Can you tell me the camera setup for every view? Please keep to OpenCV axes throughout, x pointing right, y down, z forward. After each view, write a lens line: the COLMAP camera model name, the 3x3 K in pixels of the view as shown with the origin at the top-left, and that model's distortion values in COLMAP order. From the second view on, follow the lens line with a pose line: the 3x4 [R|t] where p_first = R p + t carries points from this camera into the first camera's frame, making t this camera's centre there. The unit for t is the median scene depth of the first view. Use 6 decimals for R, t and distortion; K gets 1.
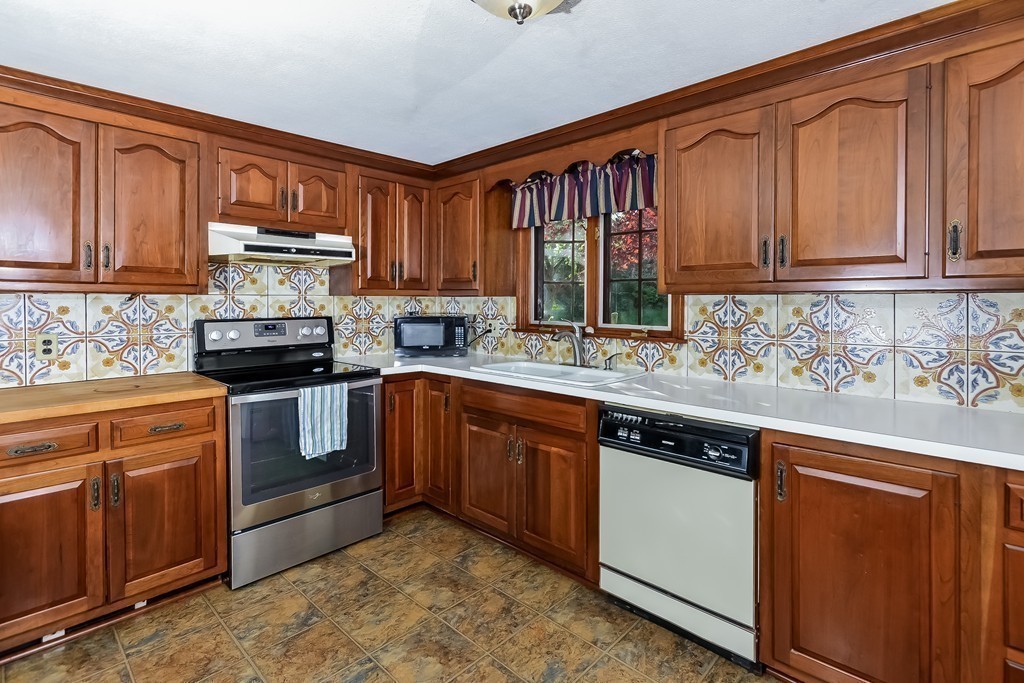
lens RADIAL K [[484.4, 0, 515.1], [0, 484.4, 307.8], [0, 0, 1]] dist [-0.003404, 0.000560]
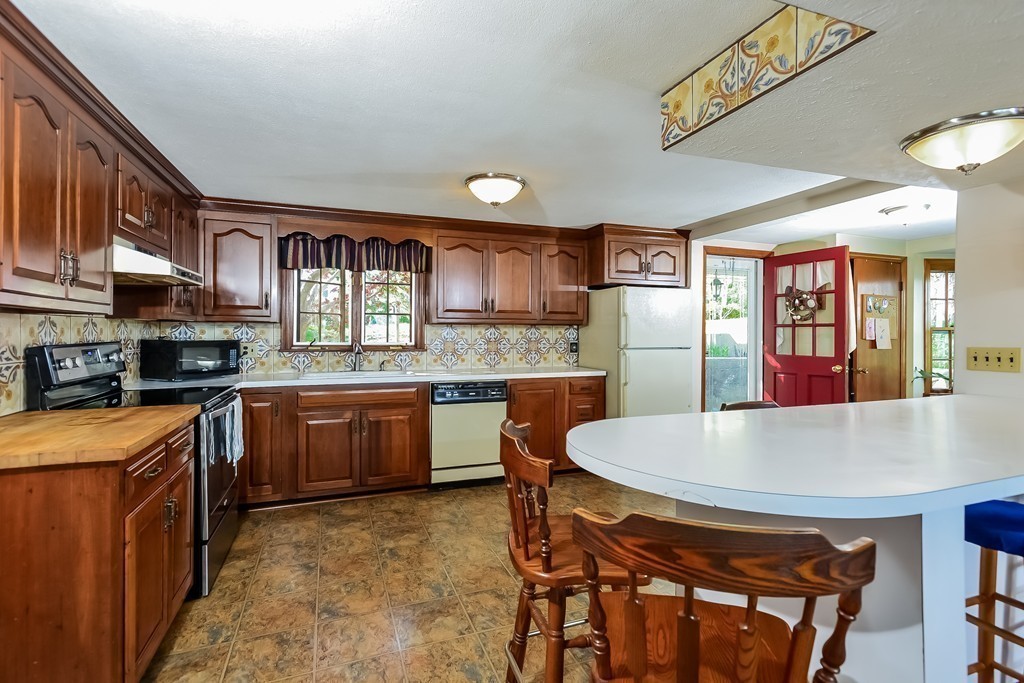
lens RADIAL K [[484.4, 0, 493.0], [0, 484.4, 335.5], [0, 0, 1]] dist [-0.003404, 0.000560]
pose [[0.469676, -0.014640, 0.882717, -1.258208], [0.006069, 0.999892, 0.013354, -0.007396], [-0.882818, -0.000915, 0.469714, -0.071246]]
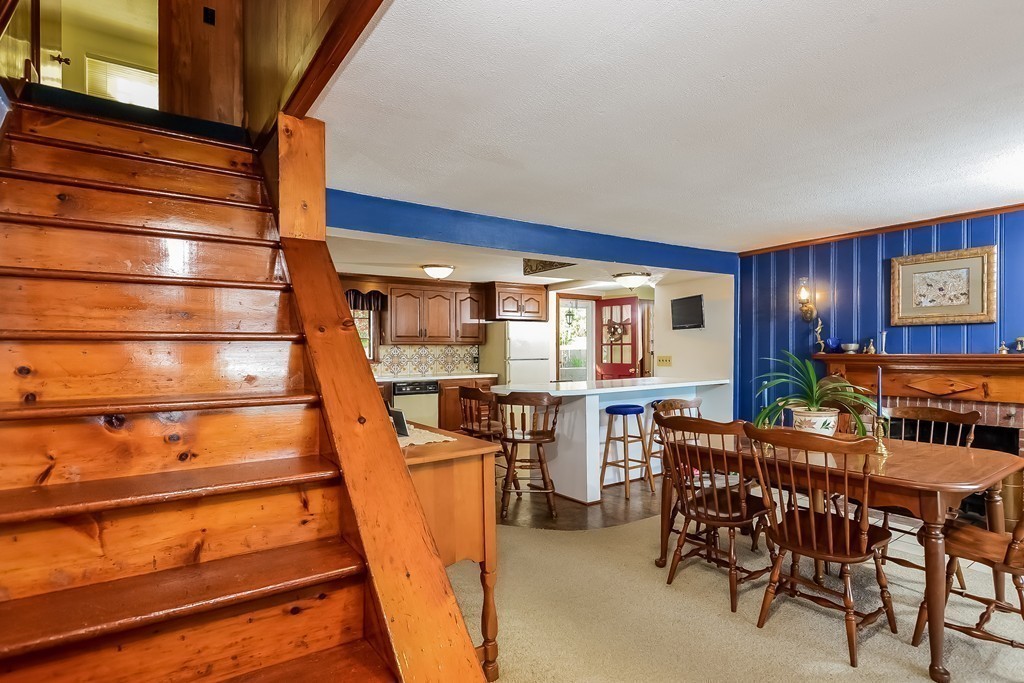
lens RADIAL K [[532.7, 0, 513.0], [0, 532.7, 346.1], [0, 0, 1]] dist [-0.000939, -0.000009]
pose [[0.207628, -0.009244, 0.978164, -2.666215], [0.009224, 0.999929, 0.007492, -0.040470], [-0.978164, 0.007467, 0.207698, -0.370185]]
